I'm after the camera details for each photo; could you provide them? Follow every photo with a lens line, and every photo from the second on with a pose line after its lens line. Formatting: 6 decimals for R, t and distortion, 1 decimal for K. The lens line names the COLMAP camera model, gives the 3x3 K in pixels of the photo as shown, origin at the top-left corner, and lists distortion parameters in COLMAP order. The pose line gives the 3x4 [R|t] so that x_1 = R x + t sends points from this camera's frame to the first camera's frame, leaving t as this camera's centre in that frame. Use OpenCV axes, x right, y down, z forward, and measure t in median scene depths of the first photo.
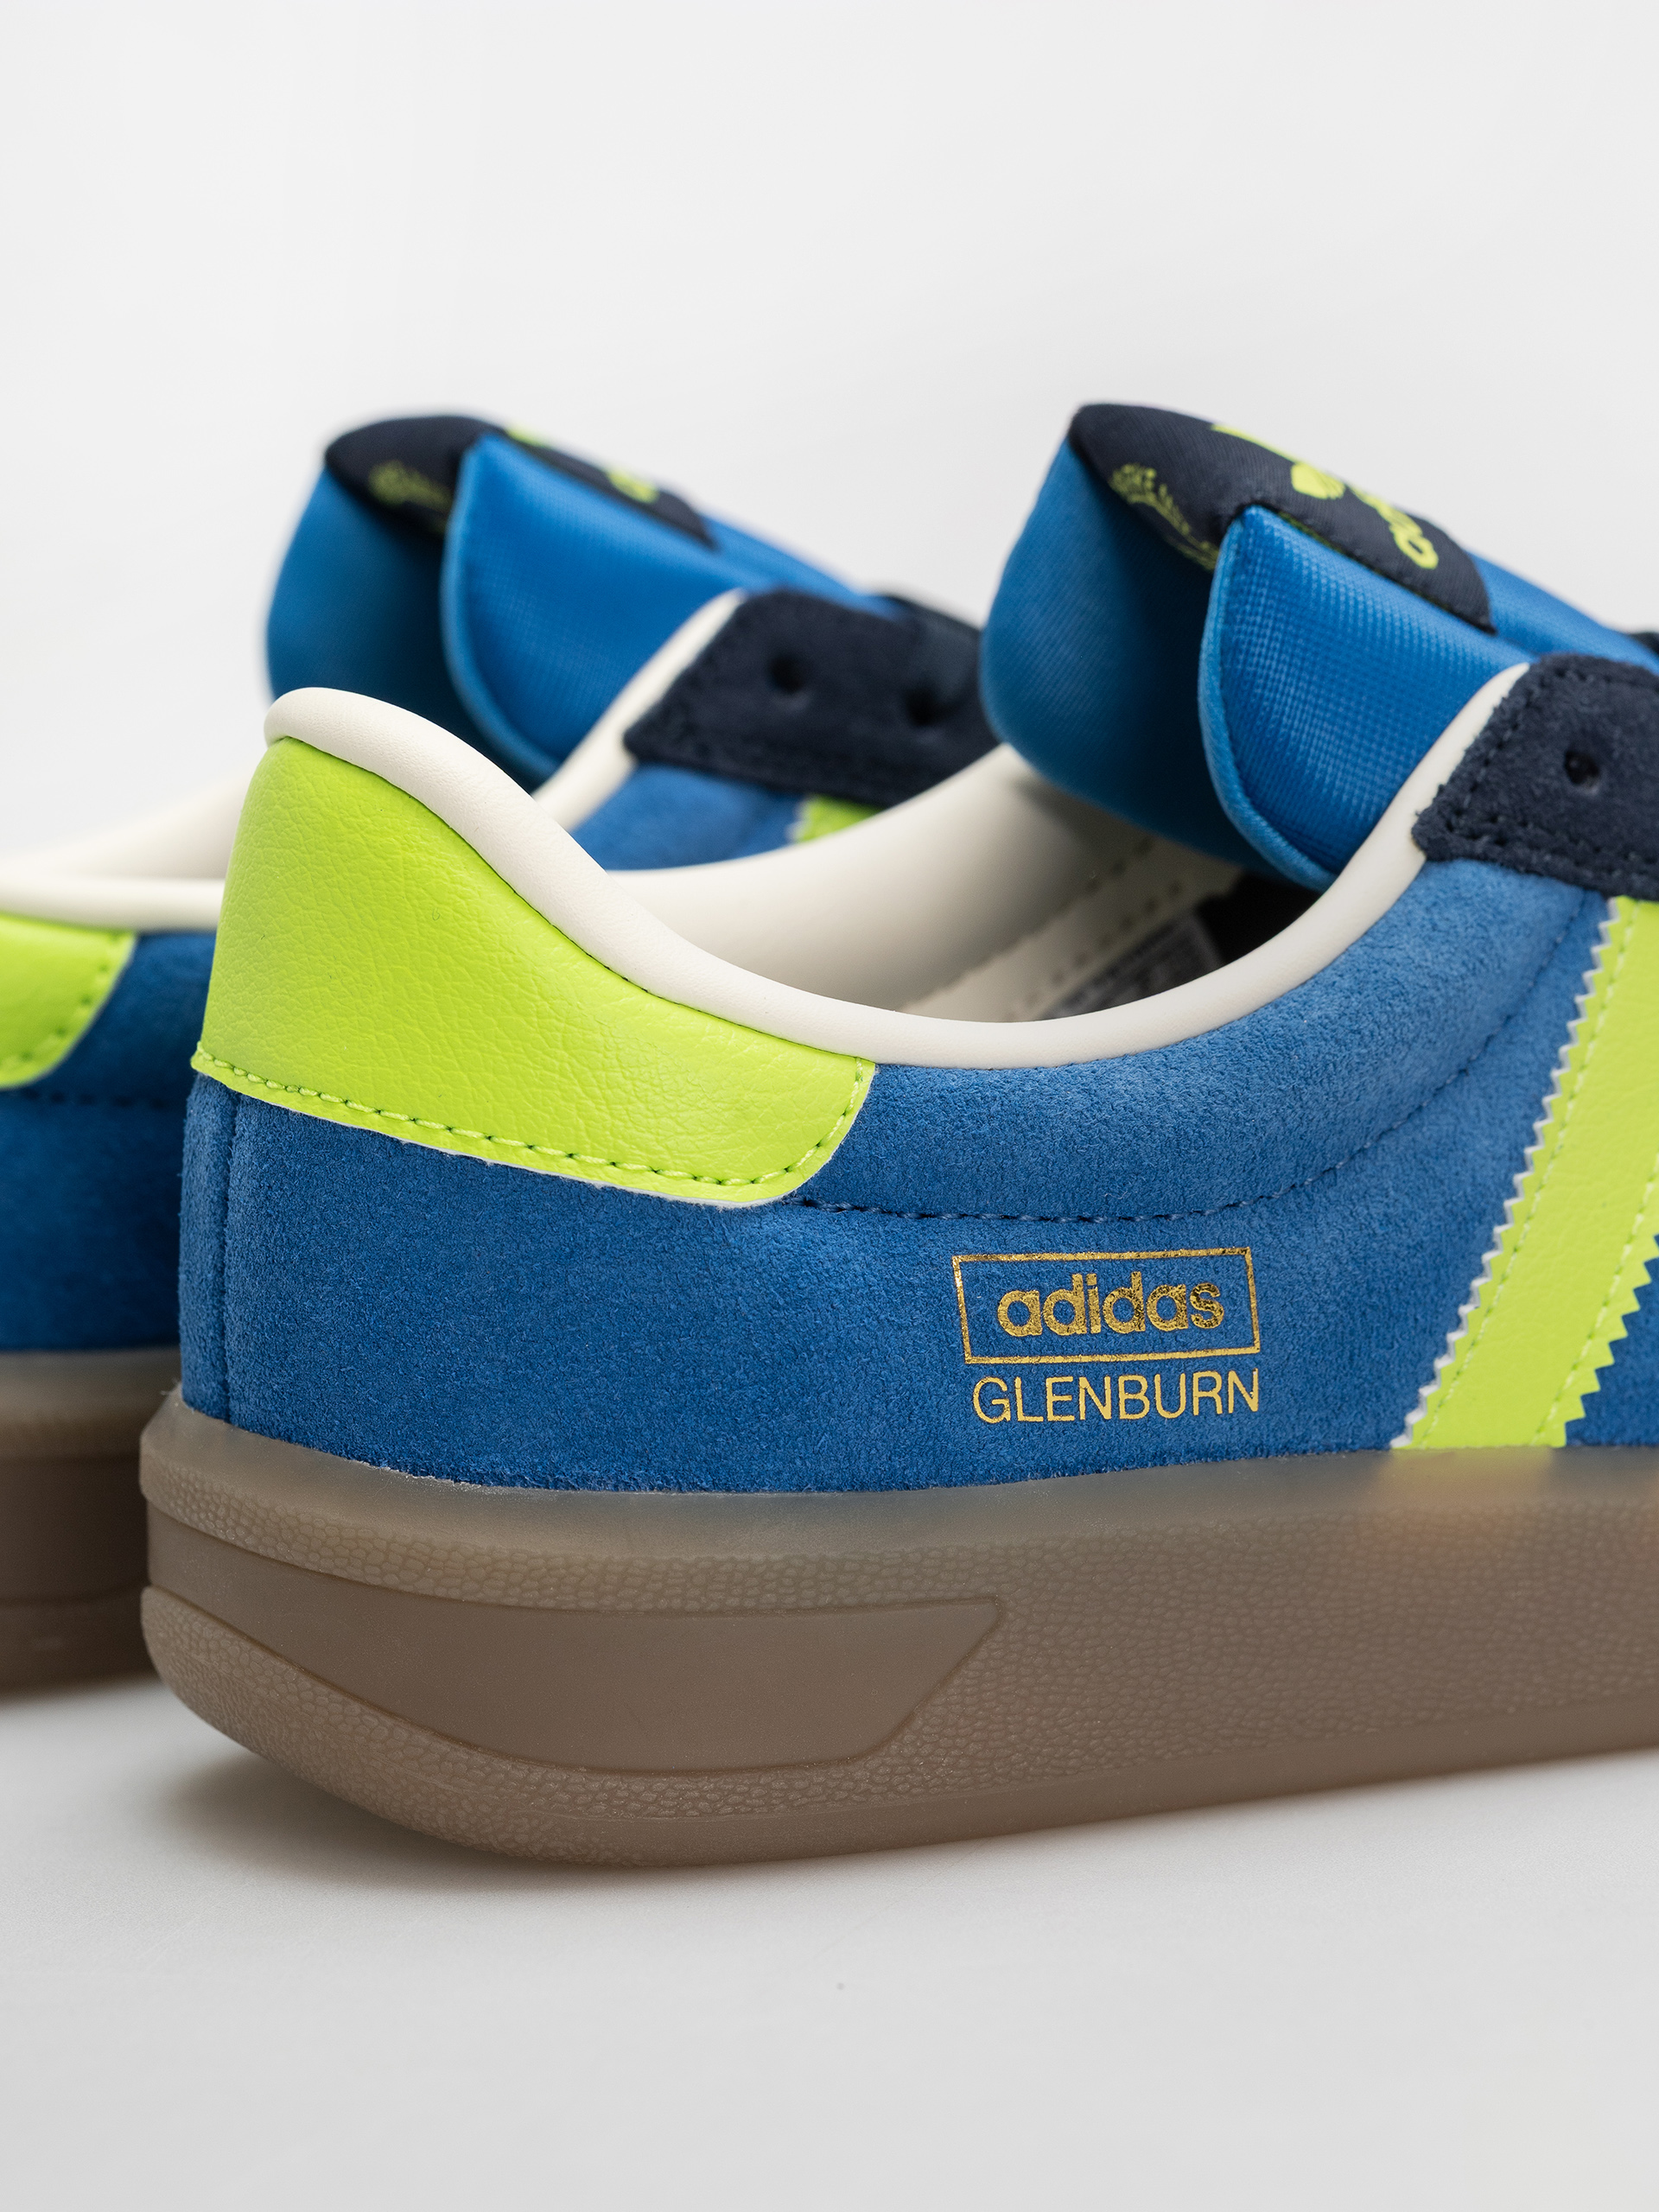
lens RADIAL K [[6520.2, 0, 829.5], [0, 6520.2, 1106.0], [0, 0, 1]] dist [0.173705, 0.432233]
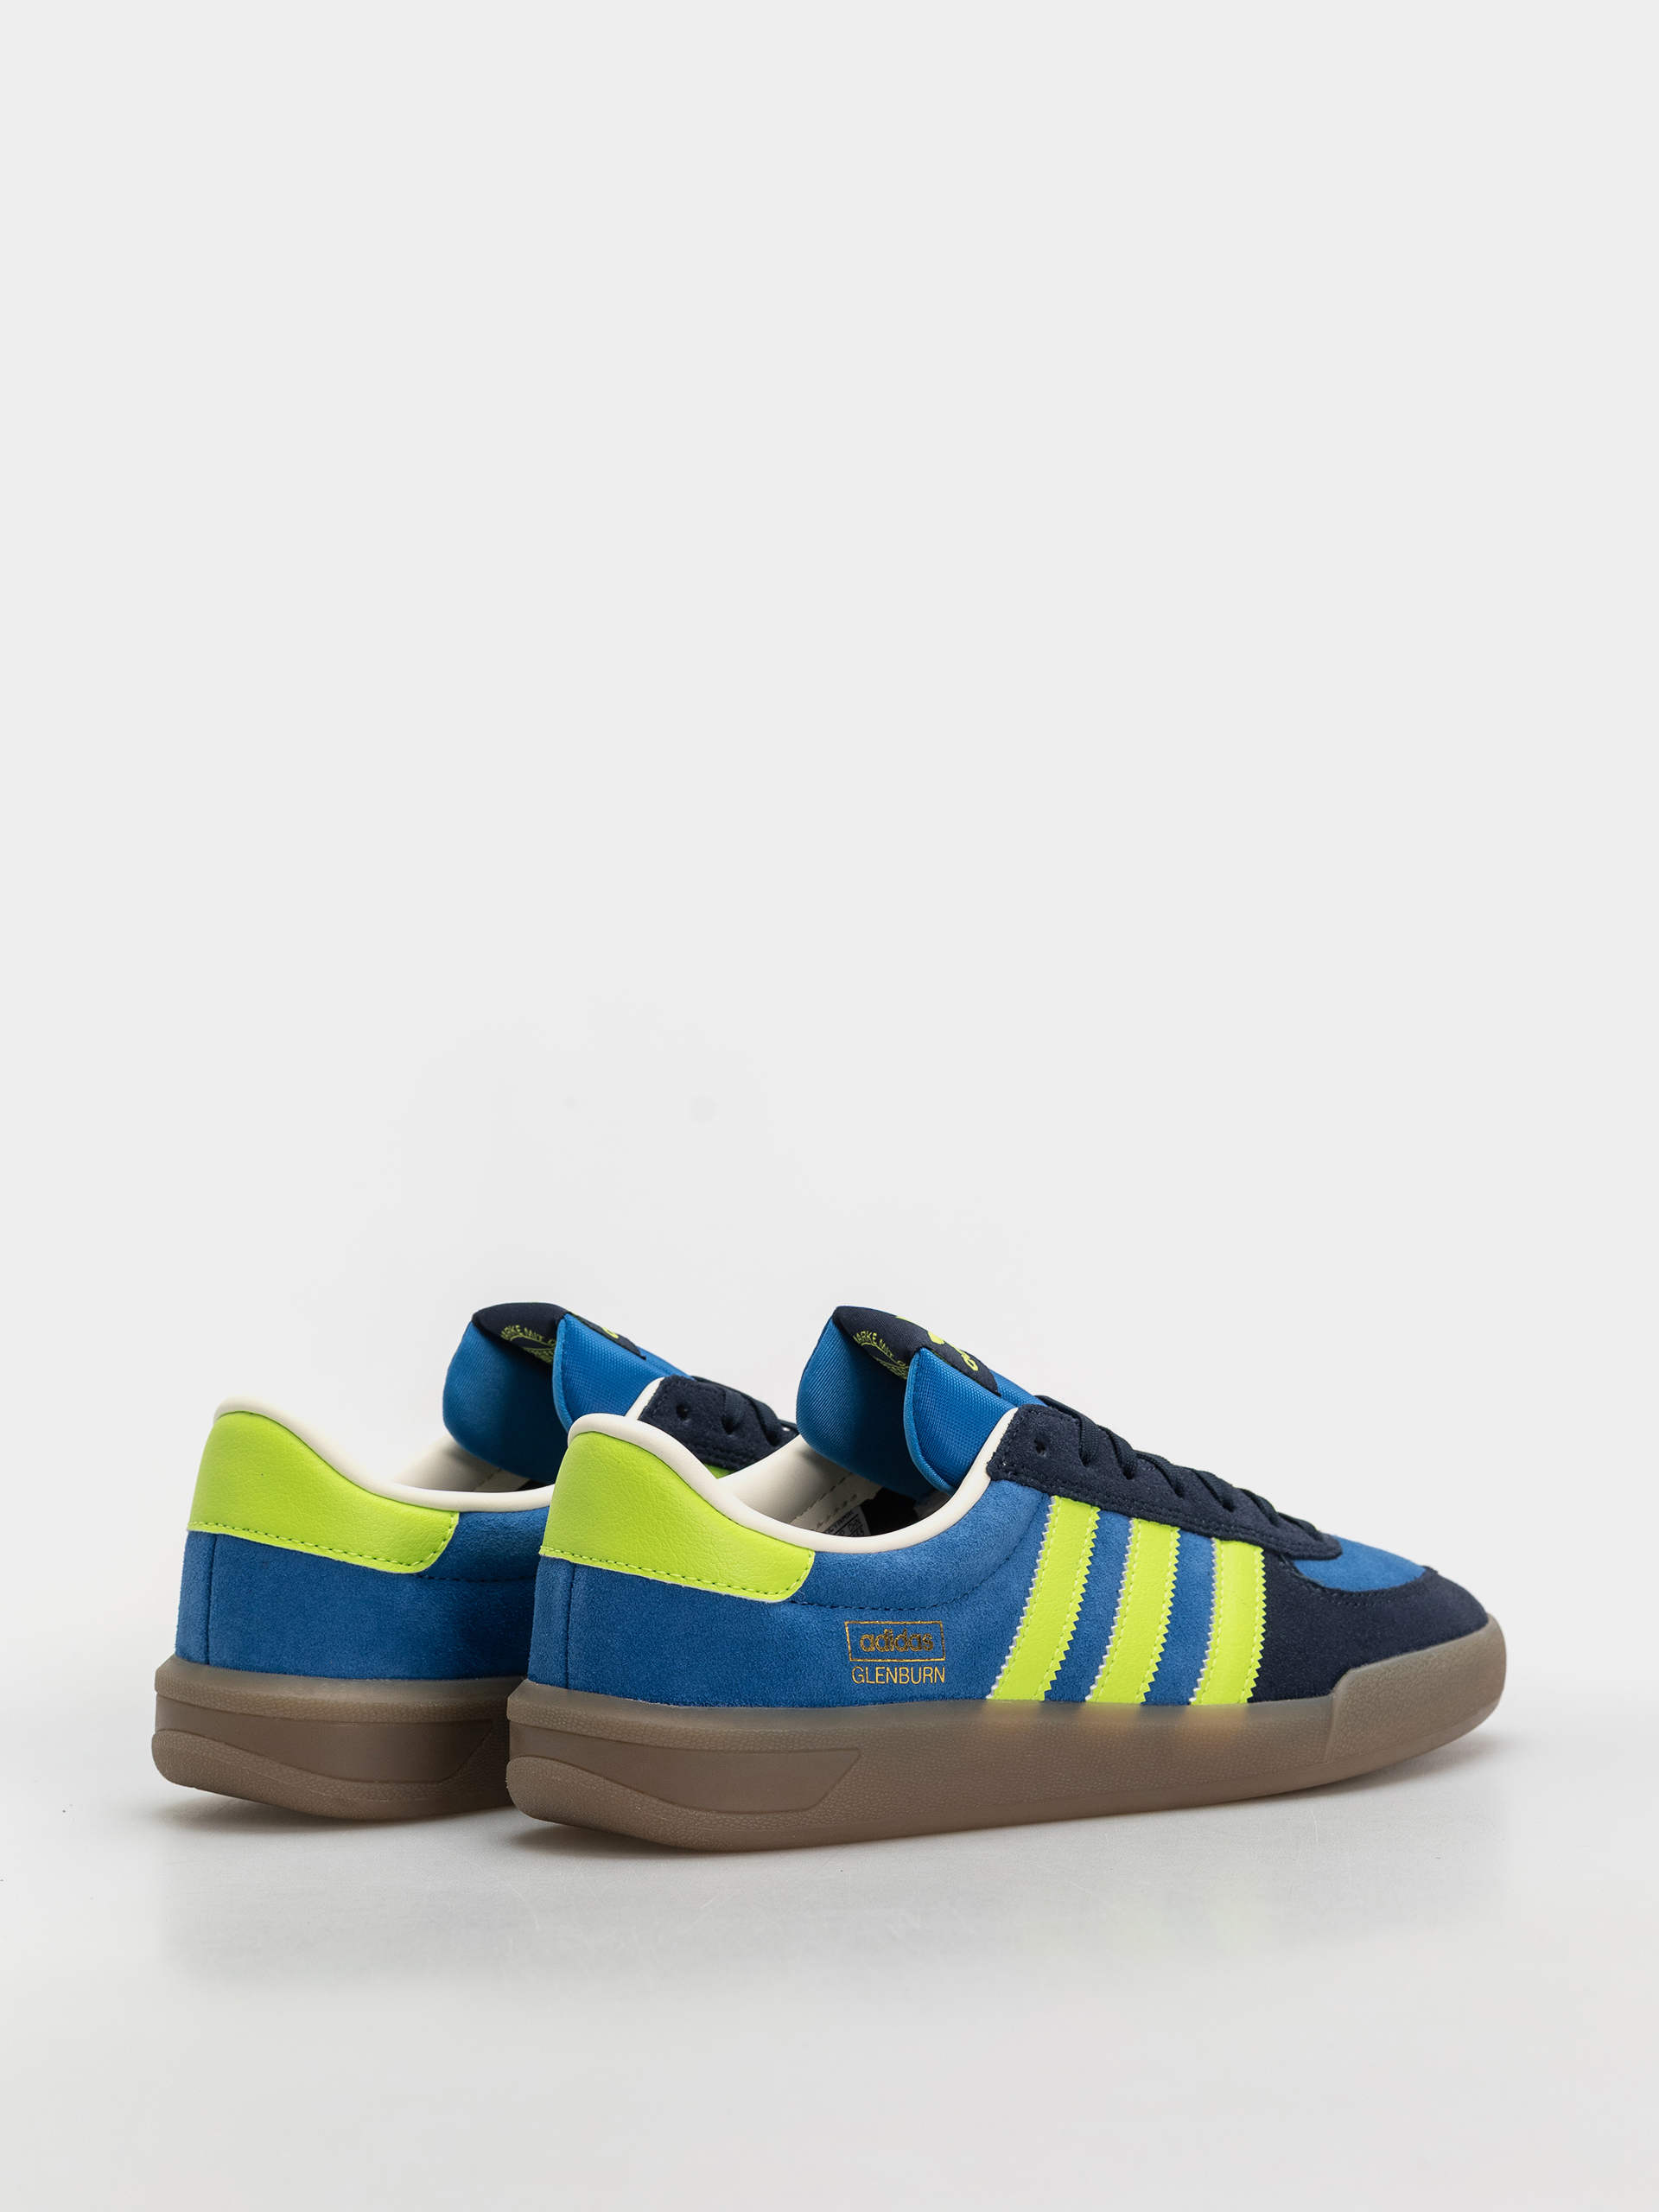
lens RADIAL K [[6520.2, 0, 829.5], [0, 6520.2, 1106.0], [0, 0, 1]] dist [0.173705, 0.432233]
pose [[0.975372, 0.016408, 0.219957, -0.581318], [0.009577, 0.993138, -0.116553, 0.124777], [-0.220360, 0.115789, 0.968522, -1.642183]]
